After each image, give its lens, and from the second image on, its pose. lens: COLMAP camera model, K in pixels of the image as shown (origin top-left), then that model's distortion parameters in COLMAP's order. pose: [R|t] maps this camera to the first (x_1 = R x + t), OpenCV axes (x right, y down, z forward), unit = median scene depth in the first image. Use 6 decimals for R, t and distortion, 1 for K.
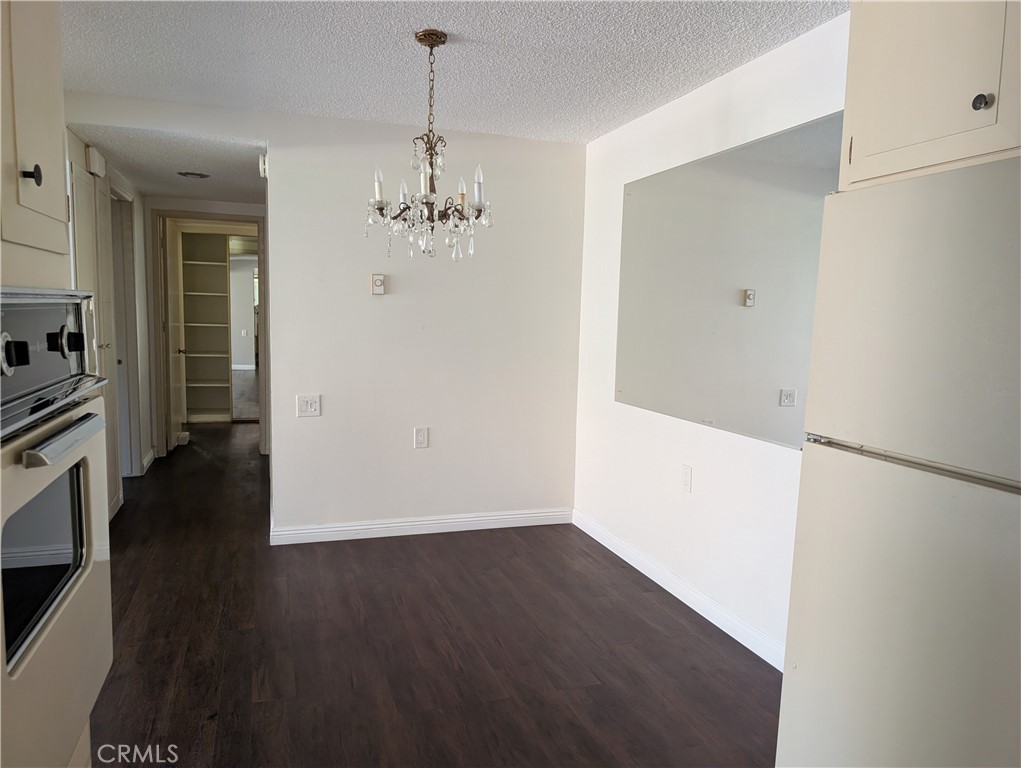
lens RADIAL K [[738.4, 0, 512.1], [0, 738.4, 376.3], [0, 0, 1]] dist [0.068870, -0.081971]
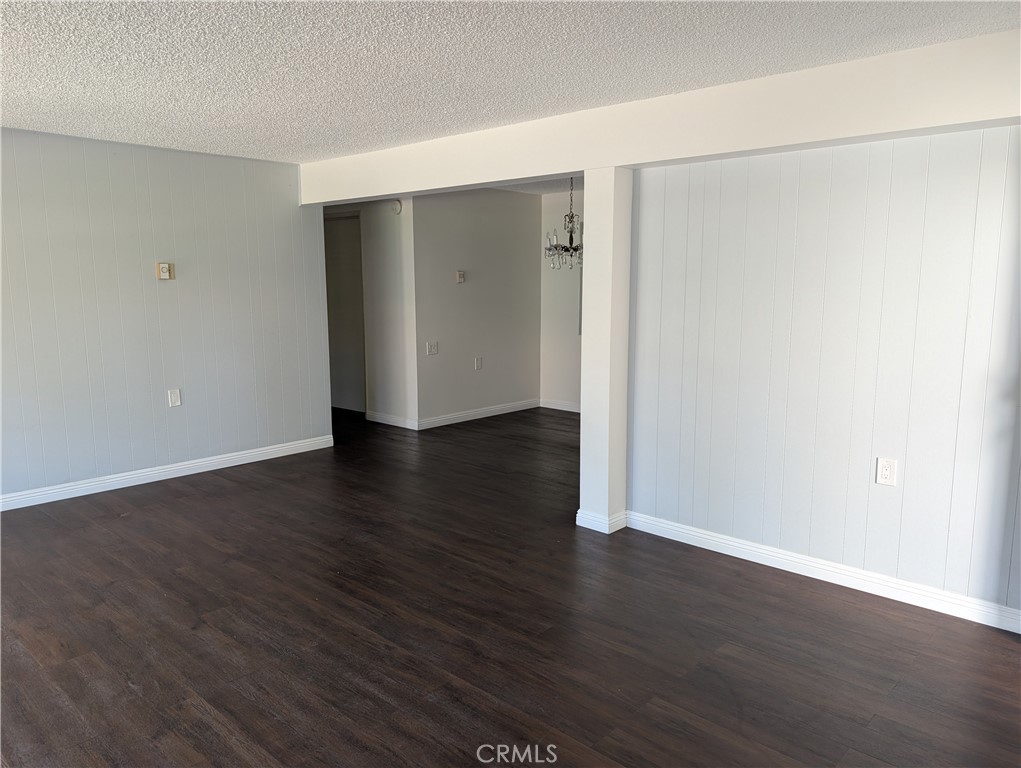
lens RADIAL K [[738.1, 0, 506.5], [0, 738.1, 386.1], [0, 0, 1]] dist [0.037877, -0.034043]
pose [[0.872097, -0.093435, 0.480331, -0.956870], [0.063435, 0.994905, 0.078356, 0.003388], [-0.485205, -0.037864, 0.873580, -0.593960]]
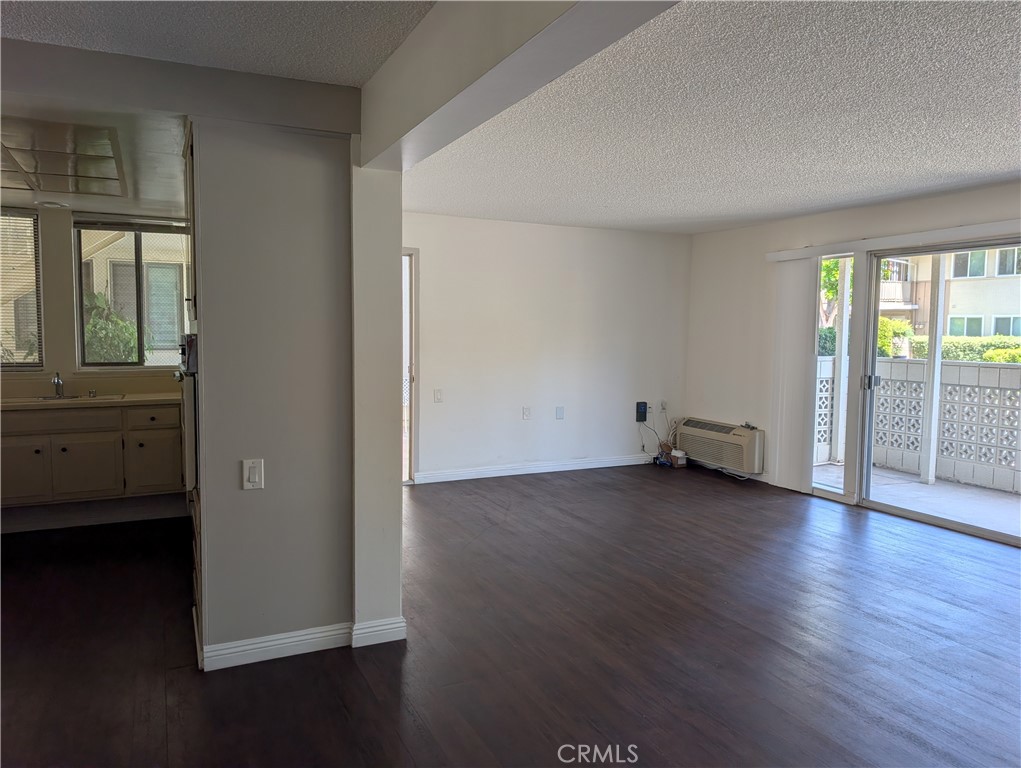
lens RADIAL K [[726.7, 0, 513.3], [0, 726.7, 391.8], [0, 0, 1]] dist [0.006526, 0.000556]
pose [[-0.989731, -0.019031, -0.141669, -0.375553], [-0.043411, 0.984305, 0.171054, -0.109180], [0.136190, 0.175447, -0.975023, 1.005541]]
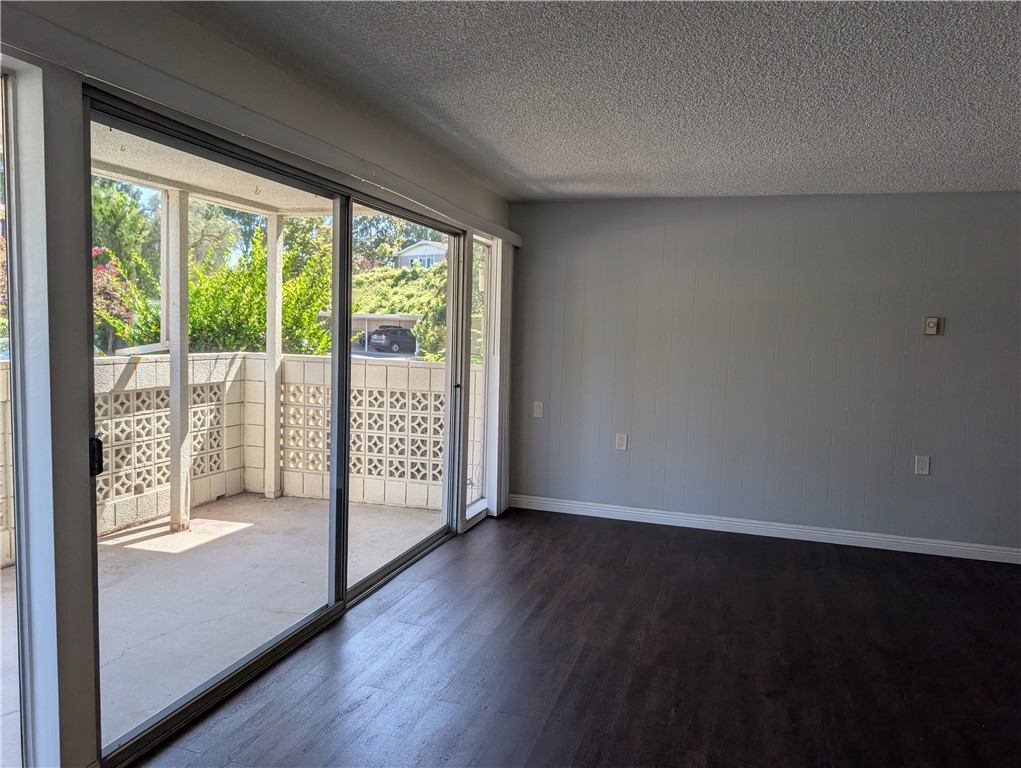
lens RADIAL K [[736.0, 0, 506.8], [0, 736.0, 396.5], [0, 0, 1]] dist [0.008665, 0.000993]
pose [[0.817852, 0.060678, -0.572220, -0.714734], [-0.067604, 0.997670, 0.009169, 0.014707], [0.571443, 0.031185, 0.820049, -0.514944]]
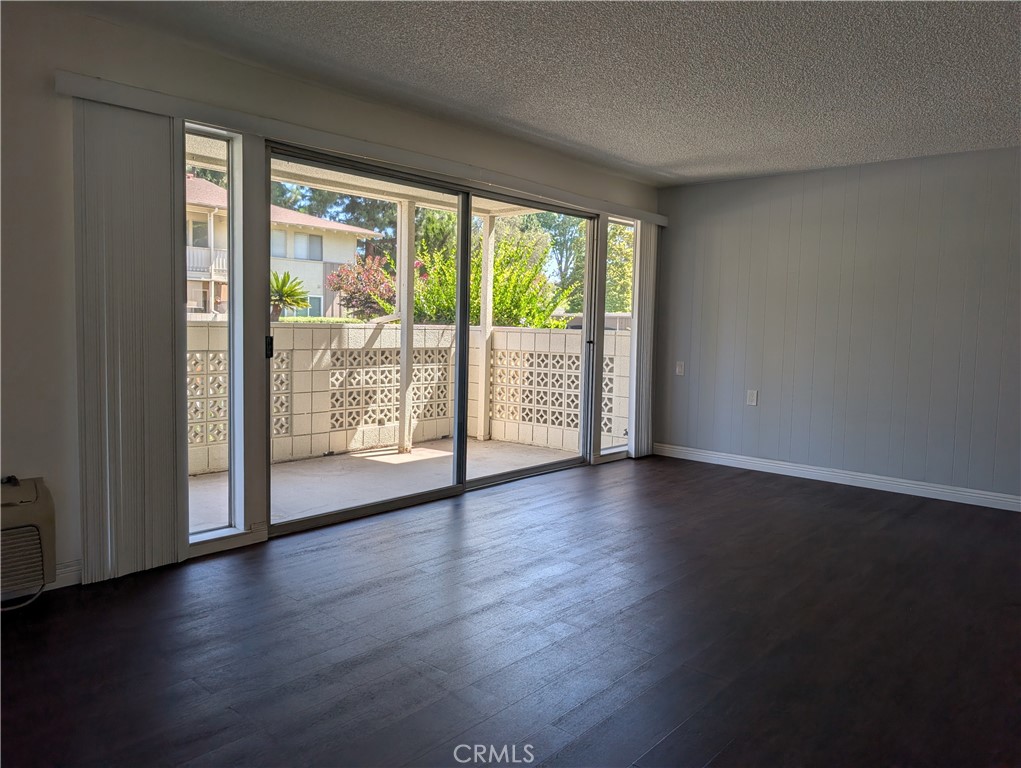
lens RADIAL K [[729.9, 0, 501.9], [0, 729.9, 374.0], [0, 0, 1]] dist [0.060124, -0.000861]
pose [[0.505434, 0.053211, -0.861223, -0.310800], [-0.091319, 0.995790, 0.007932, 0.080745], [0.858019, 0.074637, 0.508165, -0.465685]]
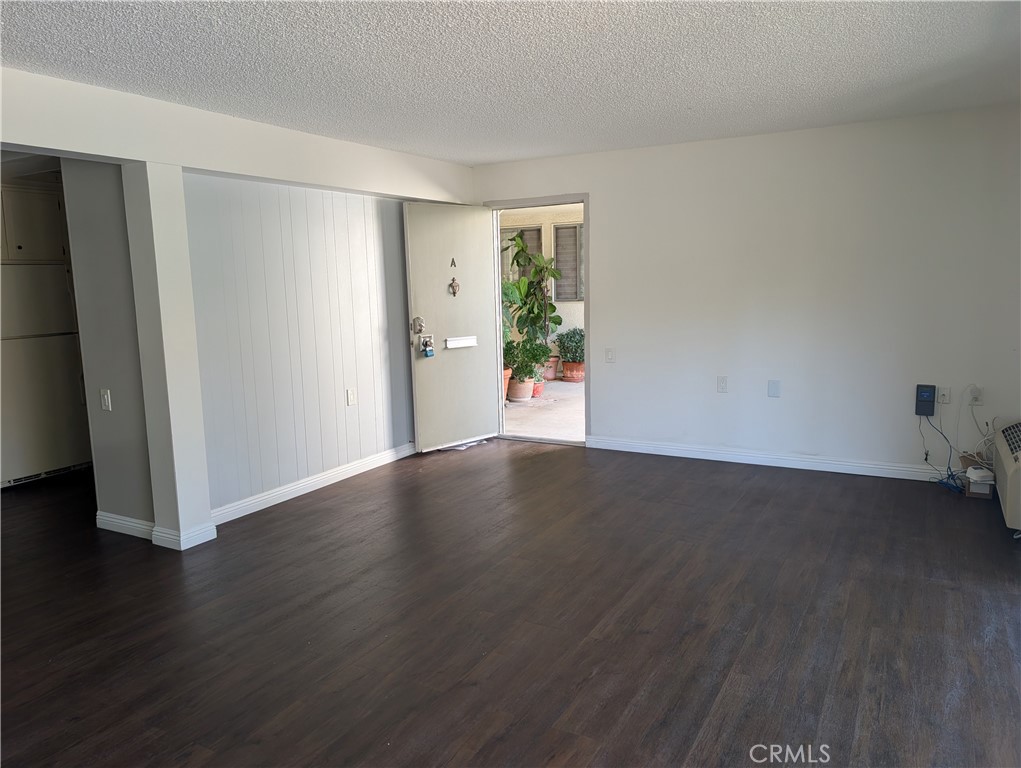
lens RADIAL K [[726.7, 0, 513.3], [0, 726.7, 391.8], [0, 0, 1]] dist [0.006526, 0.000556]
pose [[-0.681411, -0.116044, 0.722643, -1.333562], [0.075626, 0.970902, 0.227221, -0.092455], [-0.727983, 0.209482, -0.652808, 0.532521]]
